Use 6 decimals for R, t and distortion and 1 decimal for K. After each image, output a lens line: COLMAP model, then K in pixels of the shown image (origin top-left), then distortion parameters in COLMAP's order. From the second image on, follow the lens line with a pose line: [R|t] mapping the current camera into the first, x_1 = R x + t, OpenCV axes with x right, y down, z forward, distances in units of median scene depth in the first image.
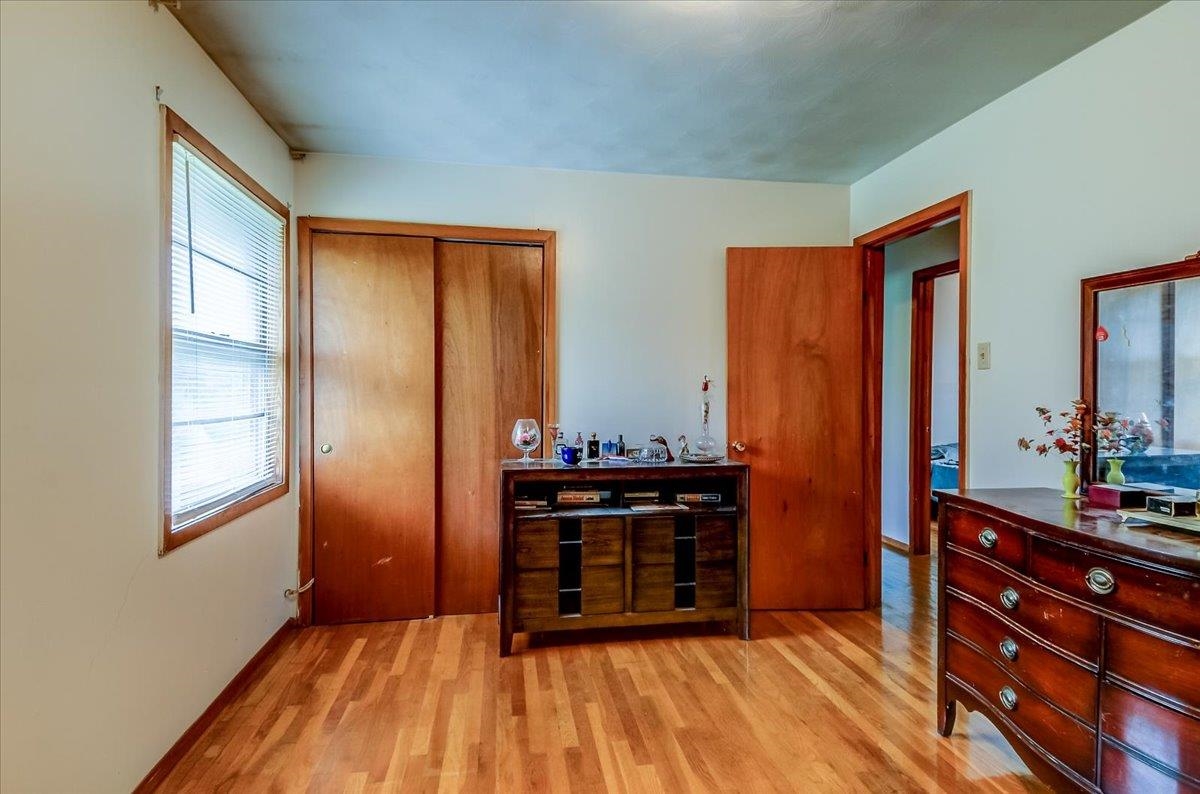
lens RADIAL K [[661.8, 0, 601.0], [0, 661.8, 394.0], [0, 0, 1]] dist [0.012309, -0.016509]
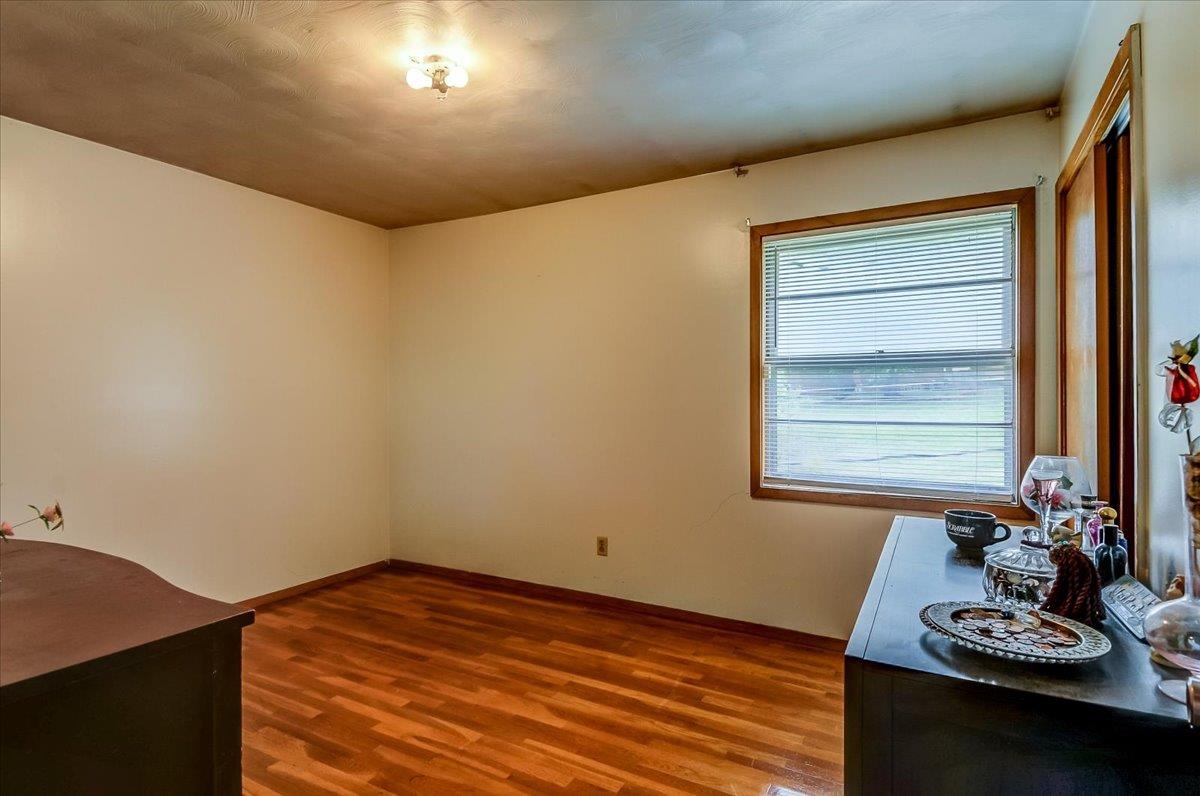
lens RADIAL K [[625.3, 0, 602.3], [0, 625.3, 398.1], [0, 0, 1]] dist [0.023457, -0.027922]
pose [[-0.638703, -0.005502, -0.769434, 0.738275], [-0.009499, 0.999955, 0.000735, -0.004612], [0.769395, 0.007778, -0.638726, 1.602330]]
